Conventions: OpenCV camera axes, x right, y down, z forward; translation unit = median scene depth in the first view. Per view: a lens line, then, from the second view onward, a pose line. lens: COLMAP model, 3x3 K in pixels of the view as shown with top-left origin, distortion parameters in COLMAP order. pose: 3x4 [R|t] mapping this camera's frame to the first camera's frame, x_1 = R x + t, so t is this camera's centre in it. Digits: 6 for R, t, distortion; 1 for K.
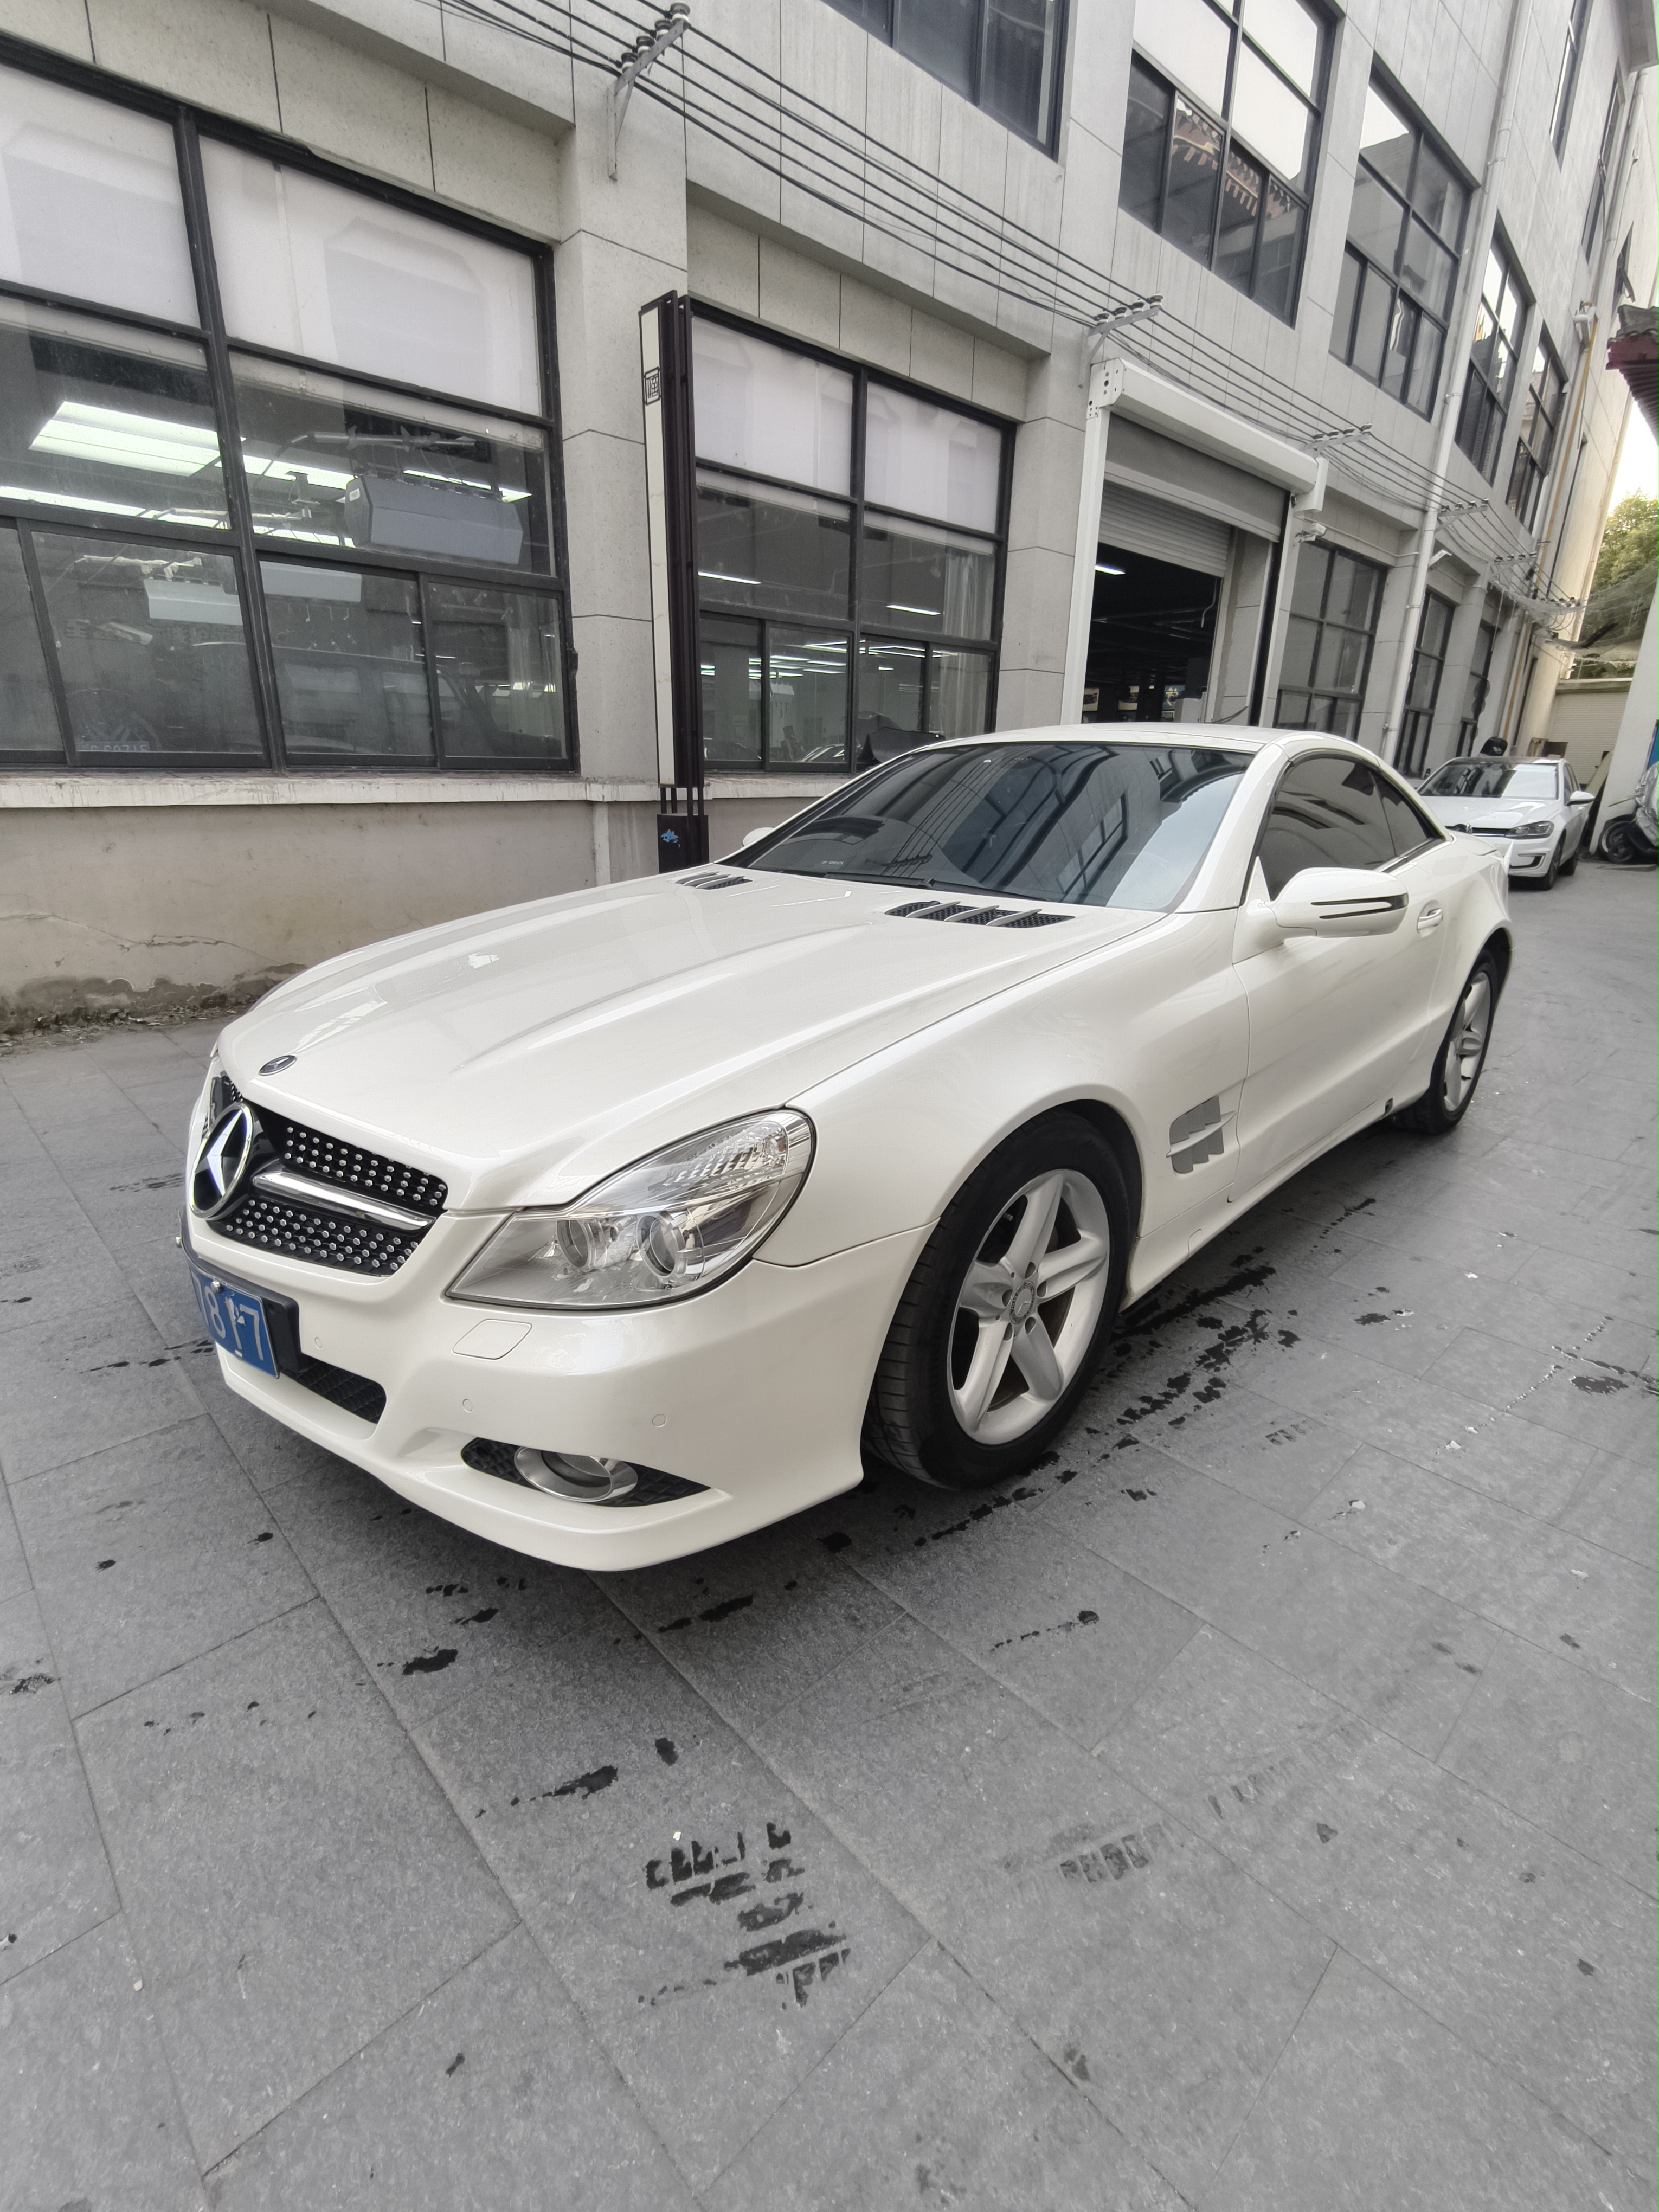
lens RADIAL K [[1017.3, 0, 821.5], [0, 1017.3, 1108.7], [0, 0, 1]] dist [0.002993, -0.003540]
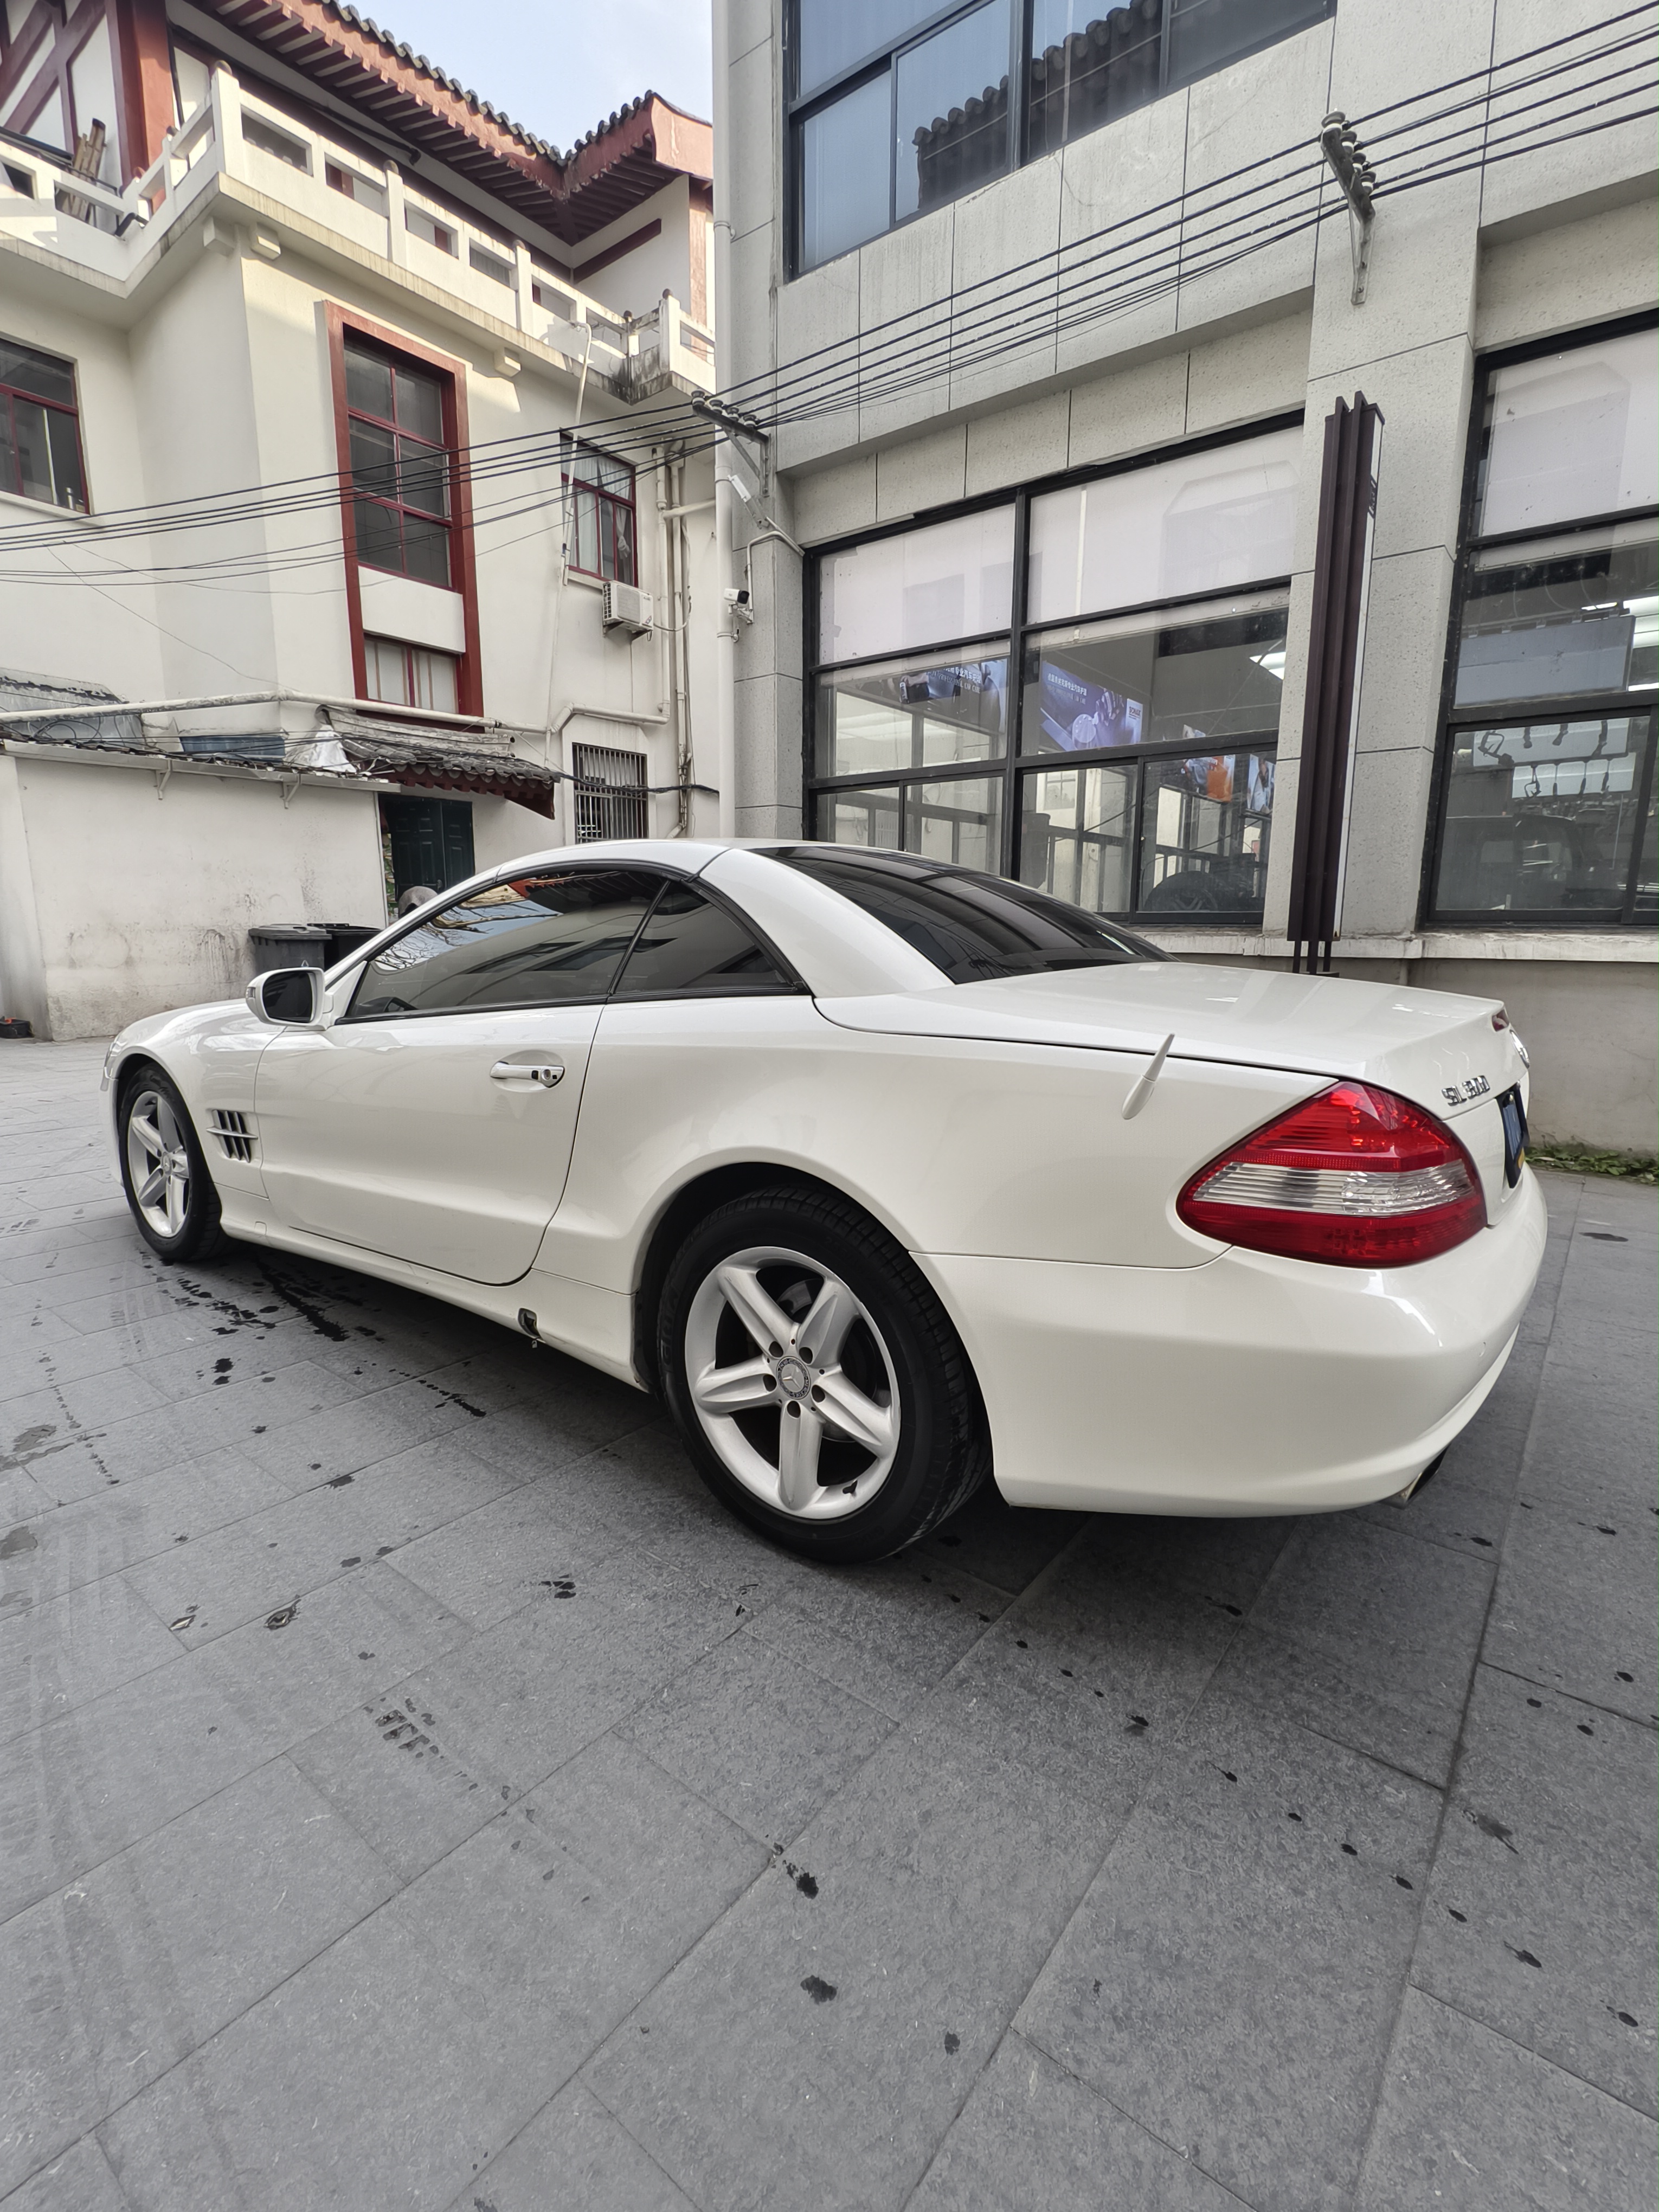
lens RADIAL K [[1017.3, 0, 821.2], [0, 1017.3, 1110.3], [0, 0, 1]] dist [0.002993, -0.003540]
pose [[0.142126, 0.162106, -0.976484, 0.827652], [-0.322090, 0.940386, 0.109233, -0.189352], [0.935980, 0.298991, 0.185866, 0.656514]]
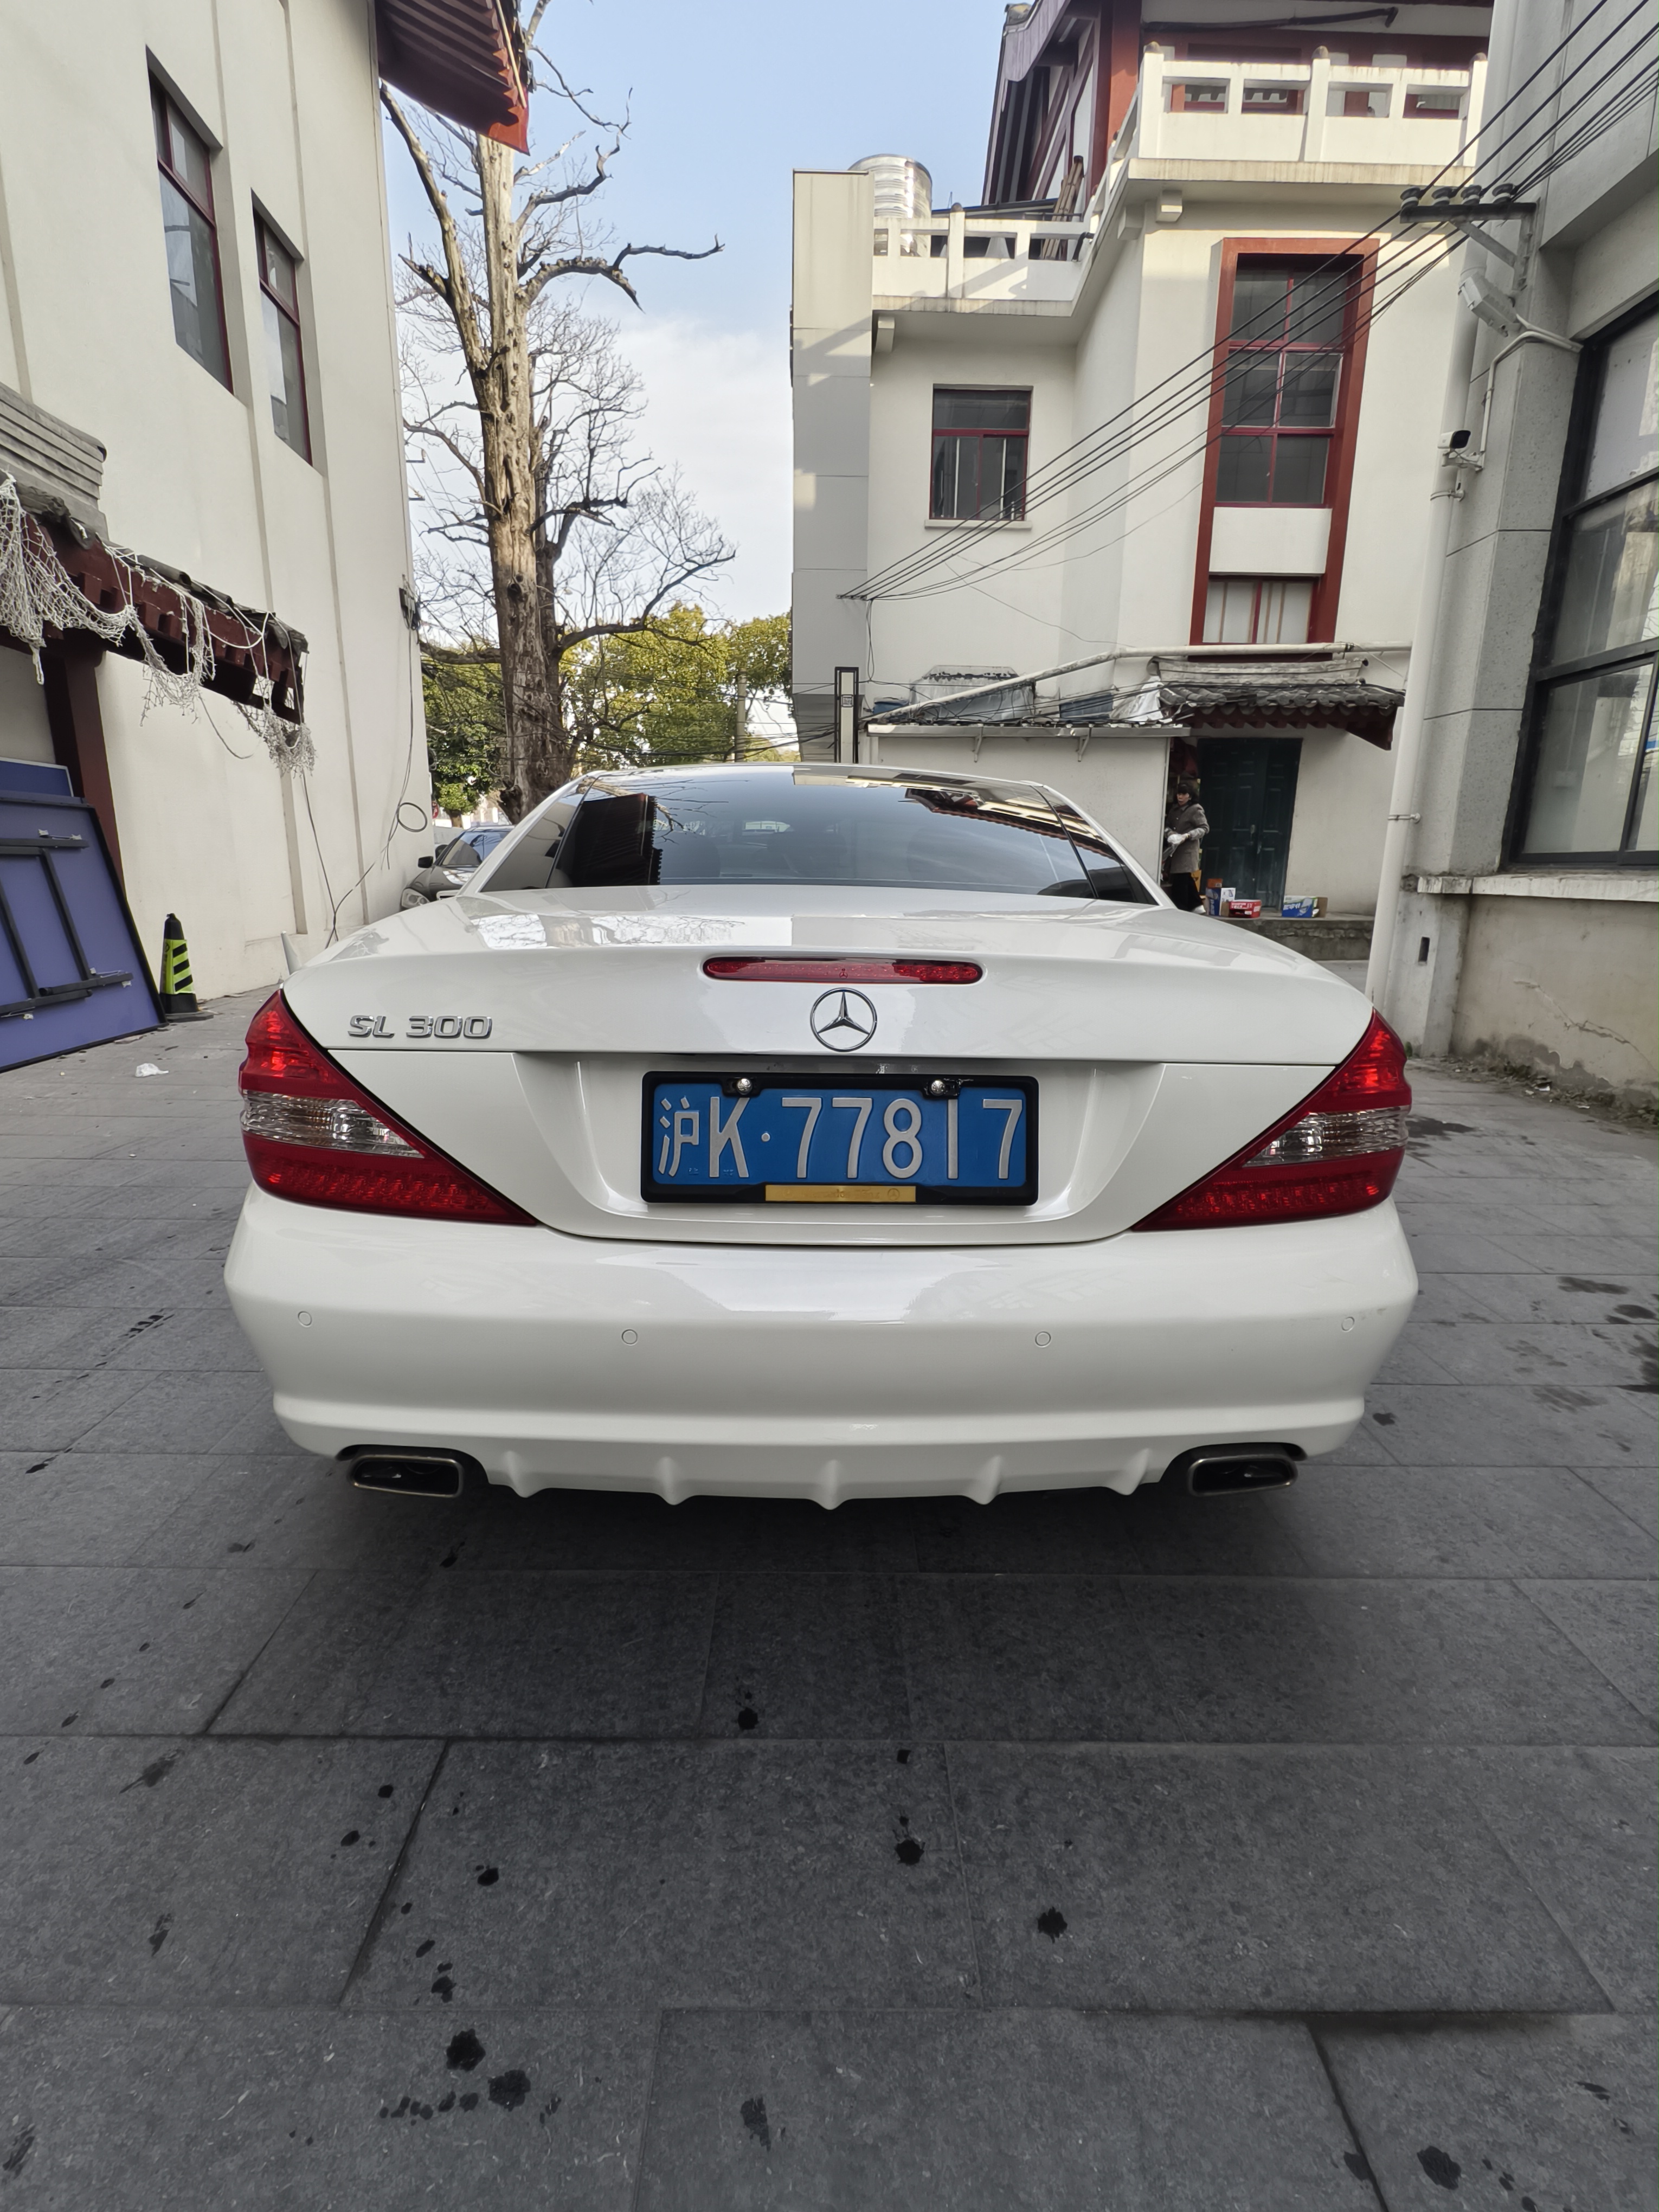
lens RADIAL K [[1017.3, 0, 821.8], [0, 1017.3, 1110.0], [0, 0, 1]] dist [0.002993, -0.003540]
pose [[-0.683435, 0.145625, -0.715339, 0.663276], [-0.257842, 0.868590, 0.423165, -0.338982], [0.682960, 0.473651, -0.556077, 1.114904]]
